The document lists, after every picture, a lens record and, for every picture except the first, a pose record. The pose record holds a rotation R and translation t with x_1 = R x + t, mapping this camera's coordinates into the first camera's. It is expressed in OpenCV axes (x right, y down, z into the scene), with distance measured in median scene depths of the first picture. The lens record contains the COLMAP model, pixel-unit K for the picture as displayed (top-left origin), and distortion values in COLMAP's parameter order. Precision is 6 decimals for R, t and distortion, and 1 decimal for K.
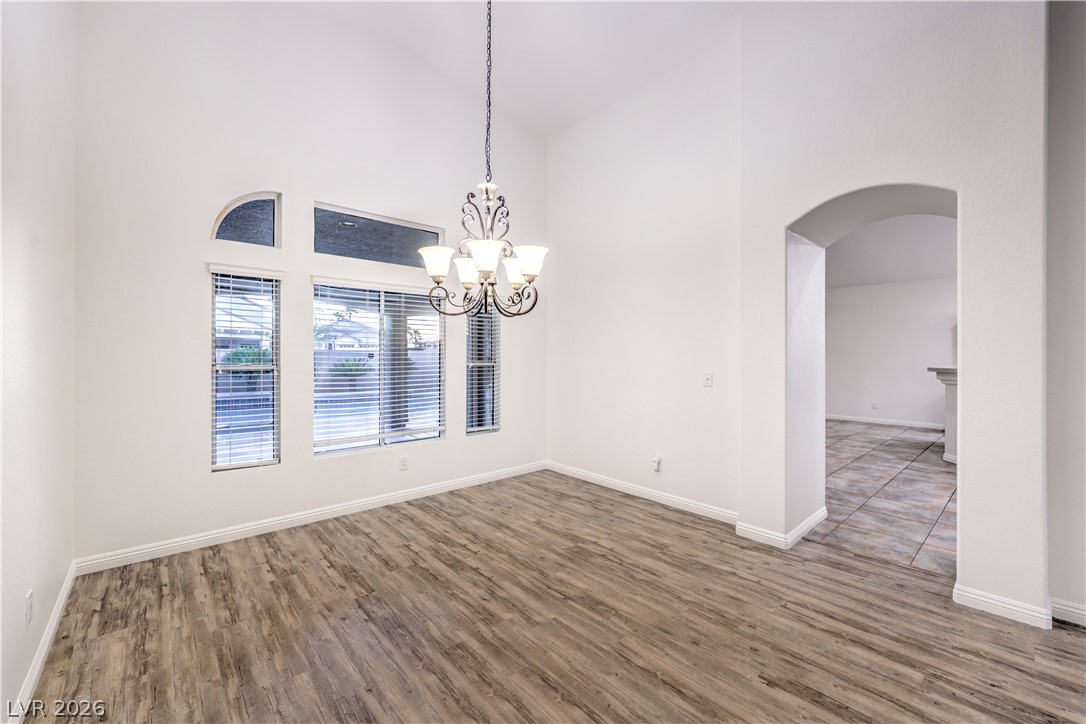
lens RADIAL K [[437.7, 0, 546.5], [0, 437.7, 357.9], [0, 0, 1]] dist [-0.003890, 0.001432]
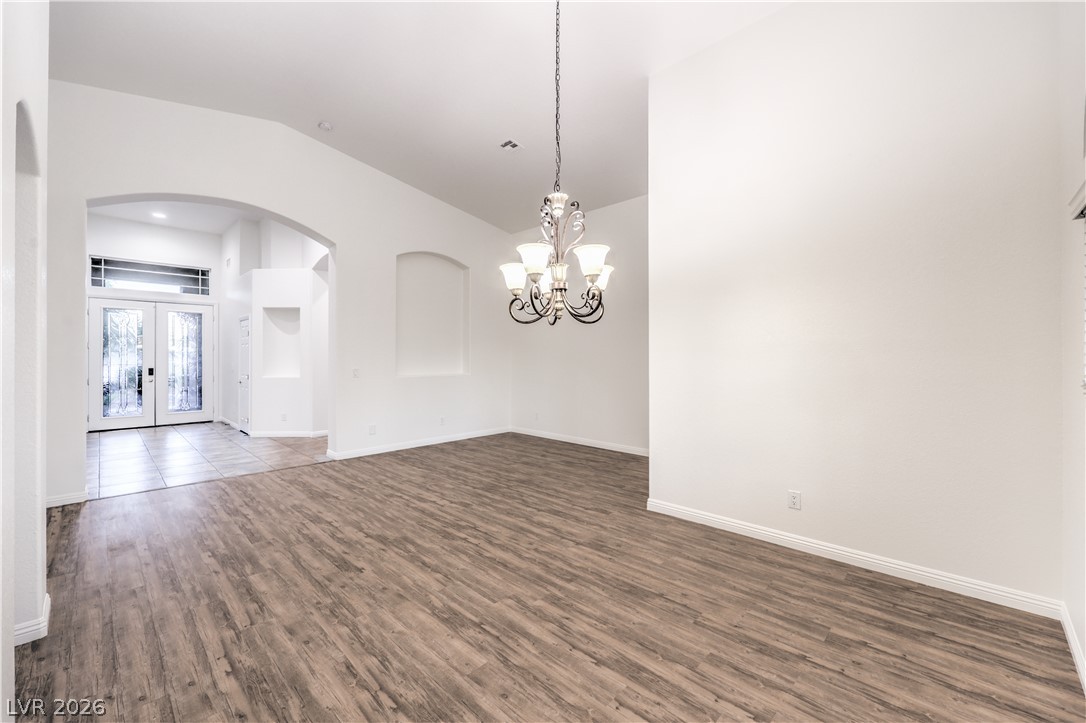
lens RADIAL K [[437.7, 0, 551.2], [0, 437.7, 354.1], [0, 0, 1]] dist [-0.003890, 0.001432]
pose [[-0.996537, 0.003149, -0.083093, -0.029542], [0.003025, 0.999994, 0.001622, -0.020746], [0.083097, 0.001365, -0.996540, 1.892500]]
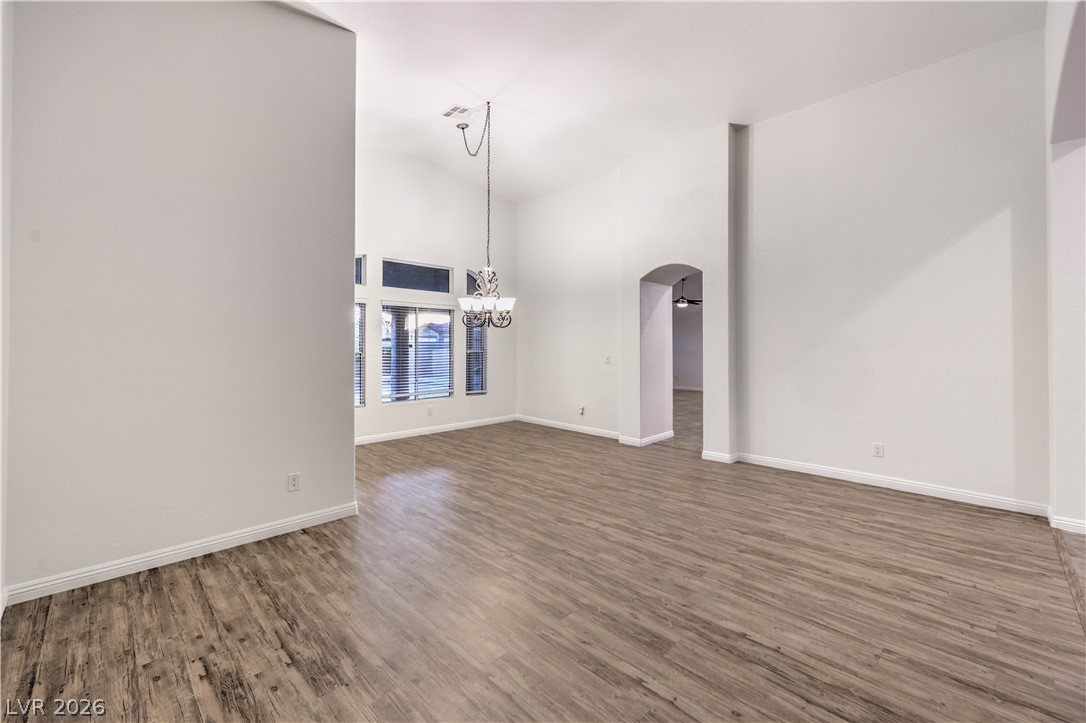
lens RADIAL K [[437.7, 0, 538.1], [0, 437.7, 349.9], [0, 0, 1]] dist [-0.003890, 0.001432]
pose [[0.999090, 0.000531, 0.042645, 0.020719], [-0.000711, 0.999991, 0.004205, 0.004990], [-0.042642, -0.004232, 0.999081, -1.104821]]
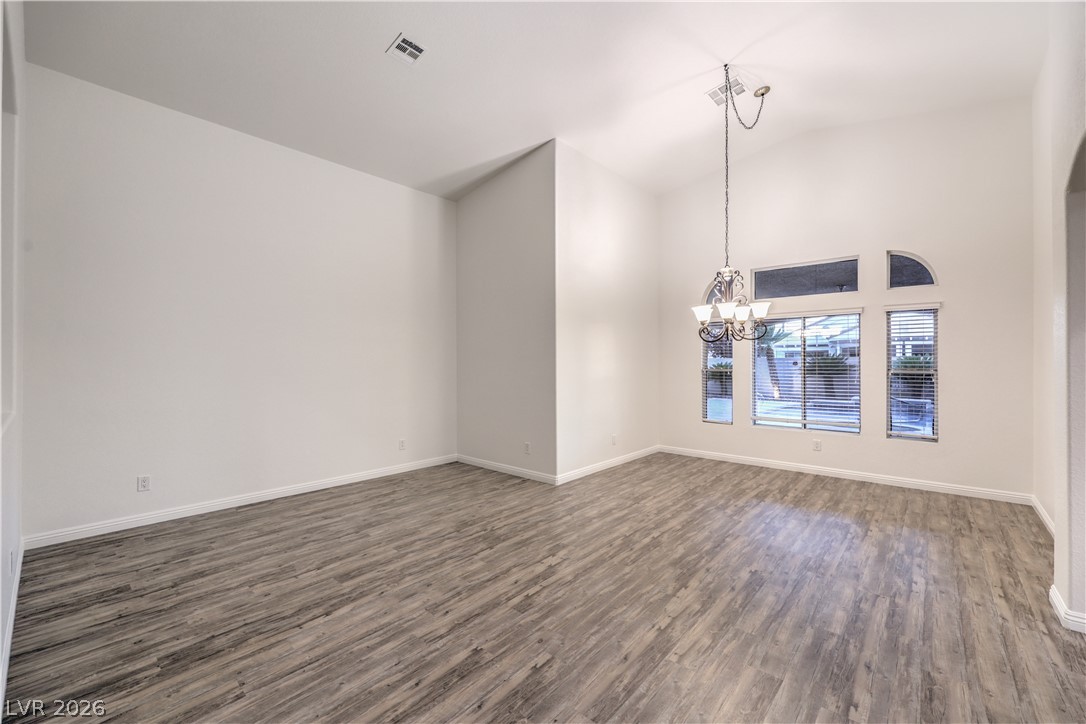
lens RADIAL K [[437.7, 0, 541.4], [0, 437.7, 359.4], [0, 0, 1]] dist [-0.003890, 0.001432]
pose [[0.115980, -0.005752, -0.993235, 1.438609], [-0.004770, 0.999968, -0.006348, -0.005991], [0.993240, 0.005474, 0.115949, 0.041256]]
